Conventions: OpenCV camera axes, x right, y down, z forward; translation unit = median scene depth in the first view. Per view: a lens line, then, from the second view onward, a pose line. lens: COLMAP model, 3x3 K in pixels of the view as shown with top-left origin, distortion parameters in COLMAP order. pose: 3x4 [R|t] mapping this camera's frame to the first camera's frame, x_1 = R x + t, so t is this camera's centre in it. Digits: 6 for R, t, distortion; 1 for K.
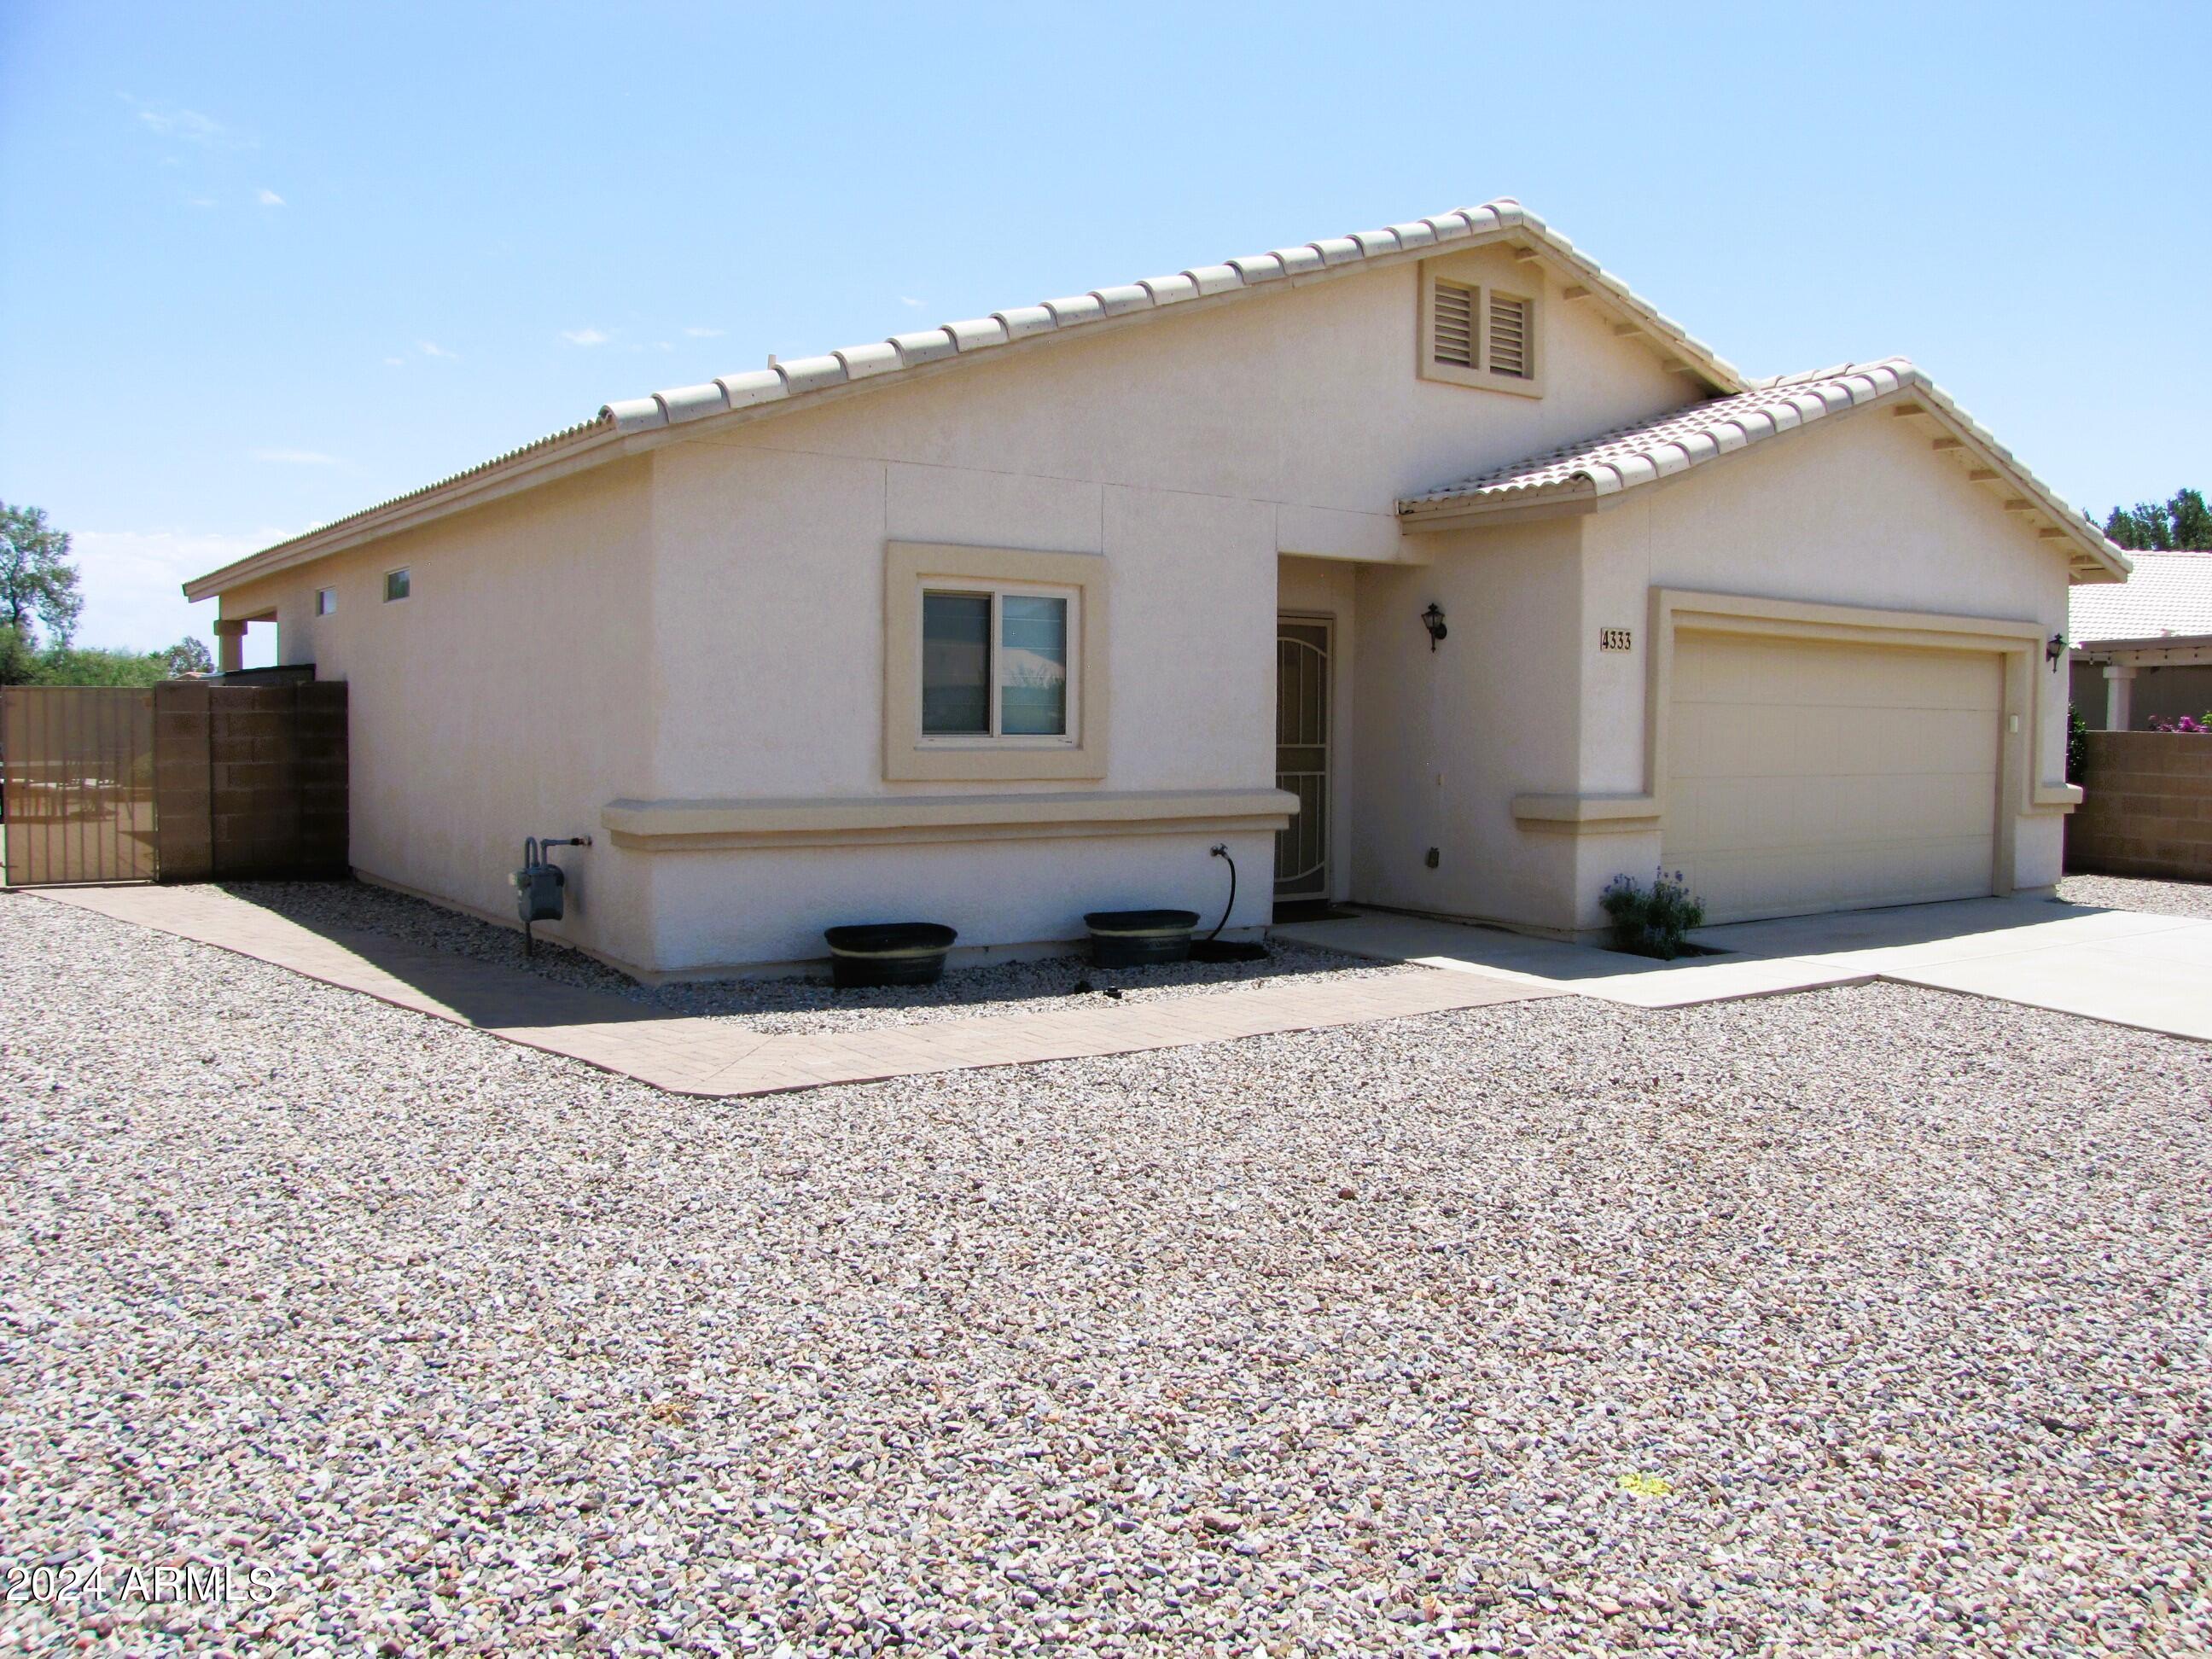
lens RADIAL K [[1943.7, 0, 1106.0], [0, 1943.7, 829.5], [0, 0, 1]] dist [-0.195941, 0.171635]
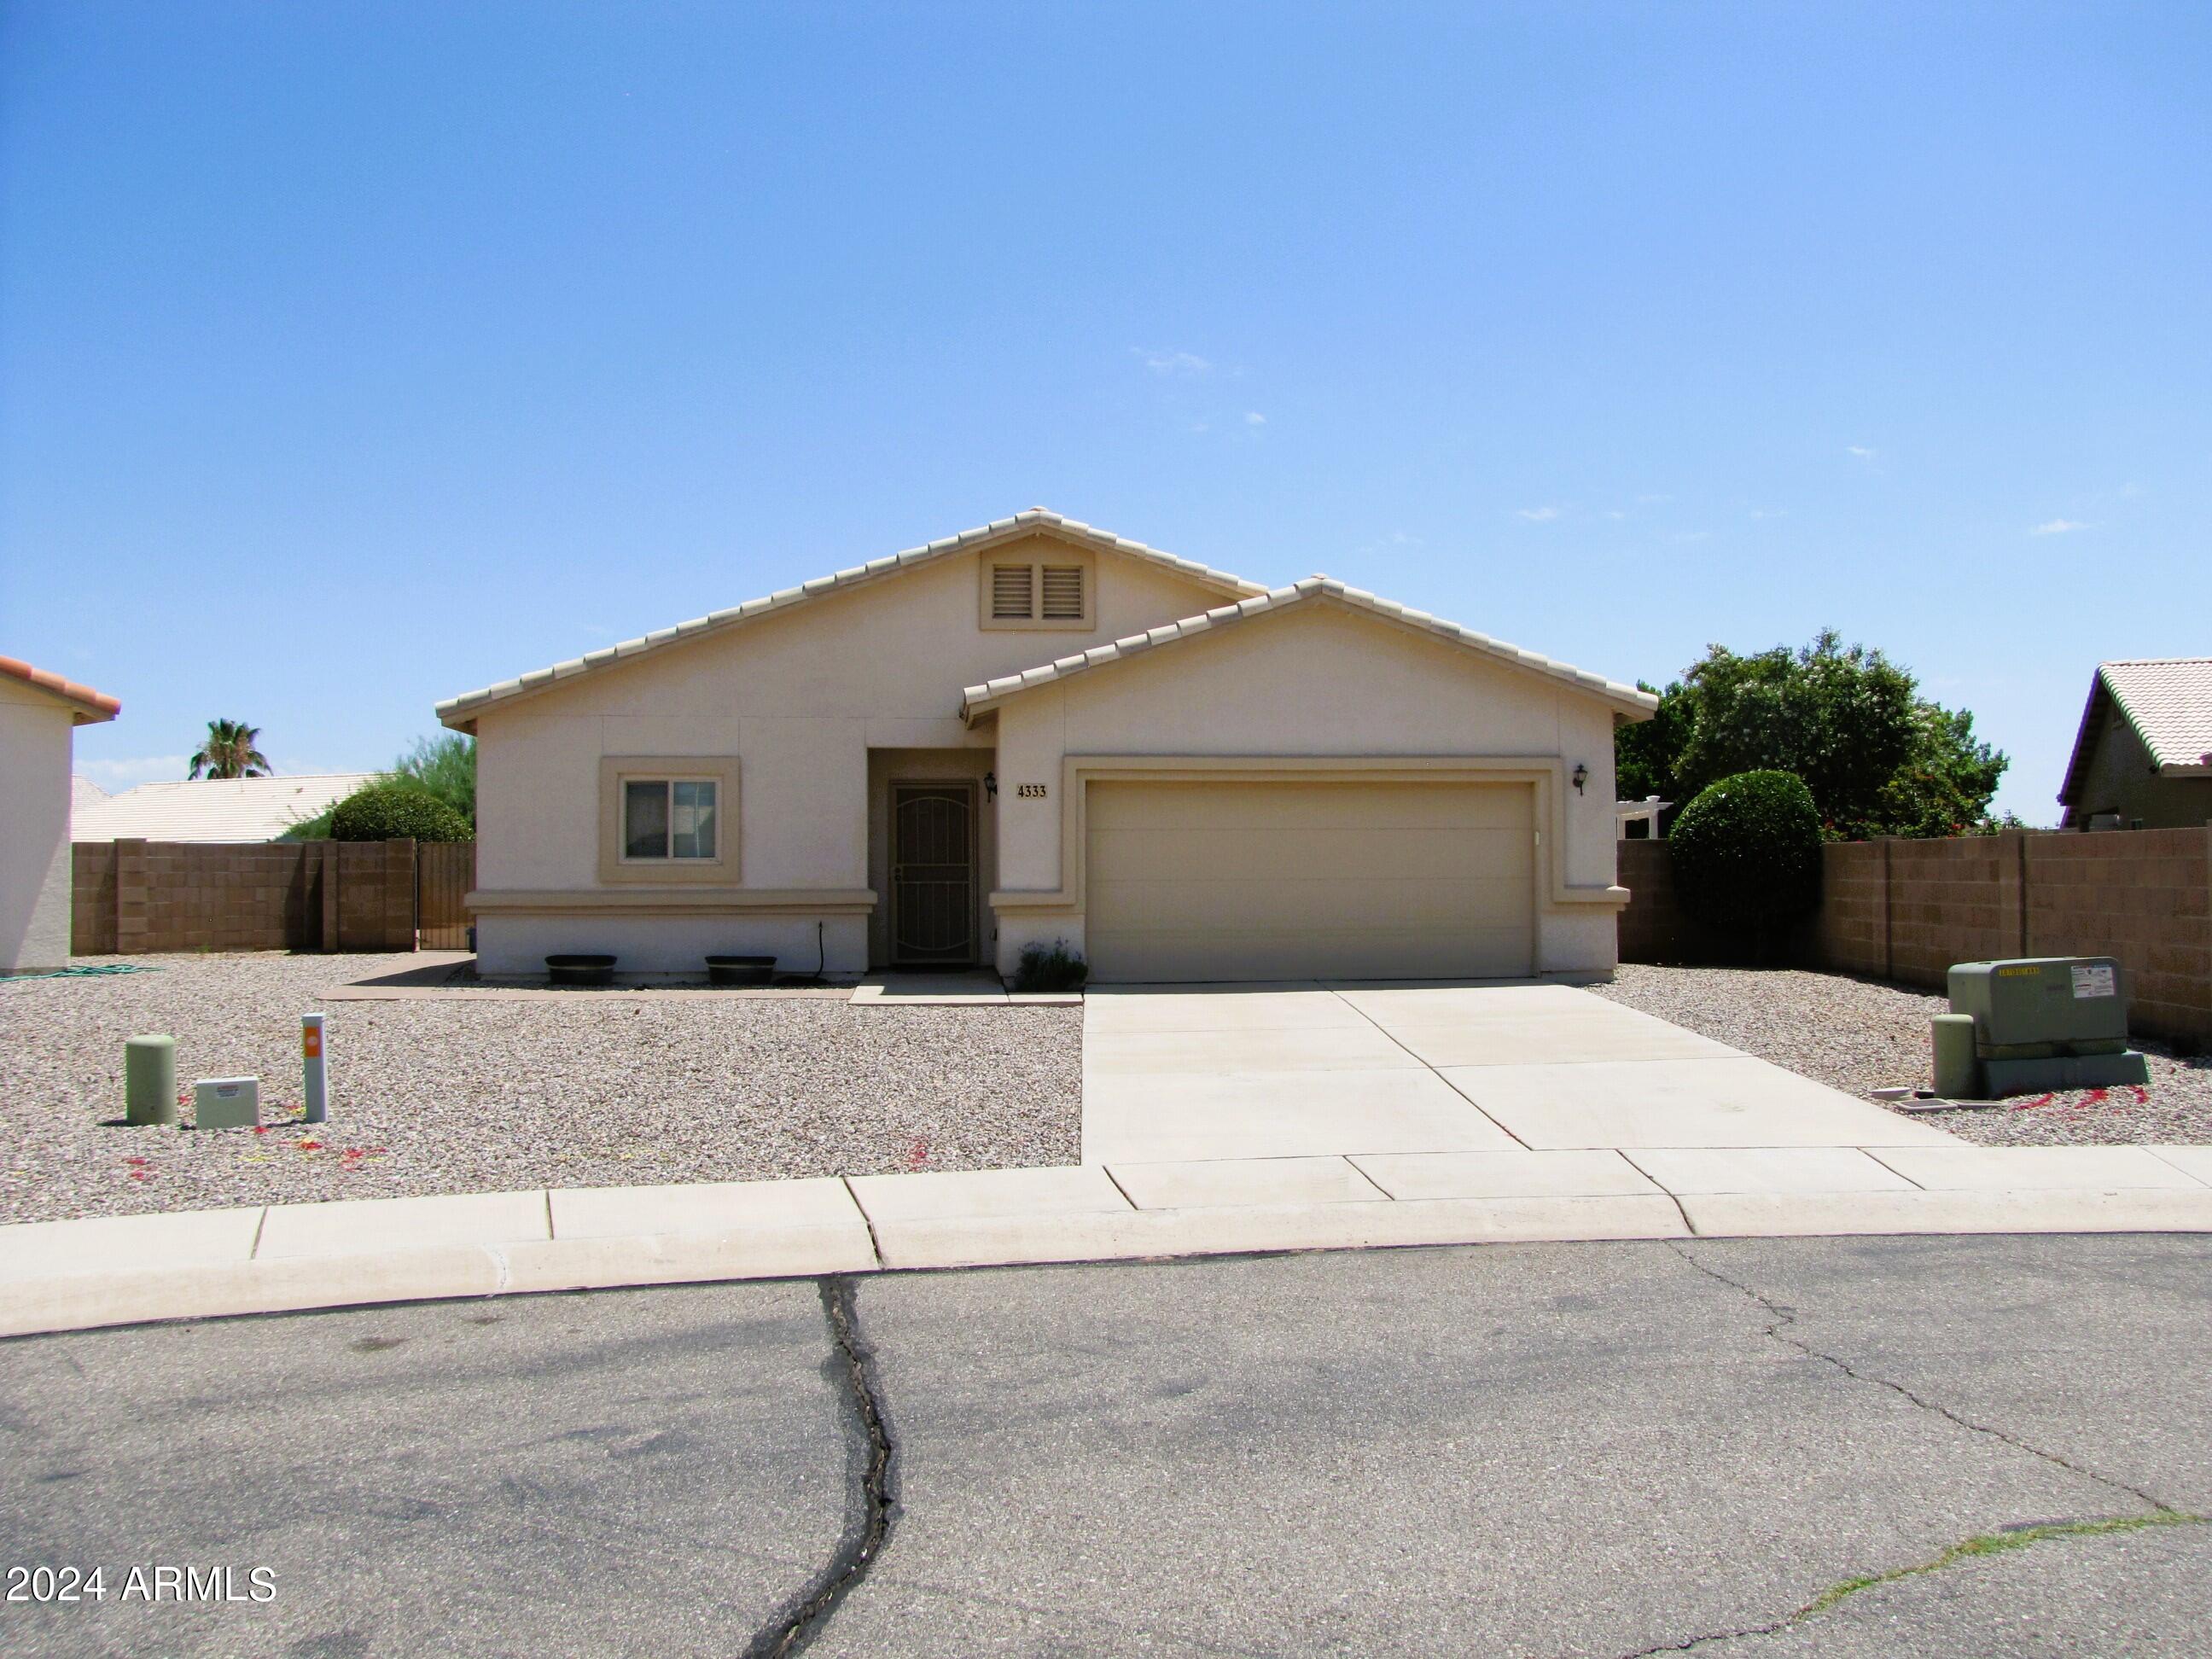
lens RADIAL K [[1943.7, 0, 1106.0], [0, 1943.7, 829.5], [0, 0, 1]] dist [-0.195941, 0.171635]
pose [[0.840675, -0.024192, -0.541000, 1.195279], [-0.019770, 0.996965, -0.075302, 0.050852], [0.541179, 0.074000, 0.837645, -0.292628]]
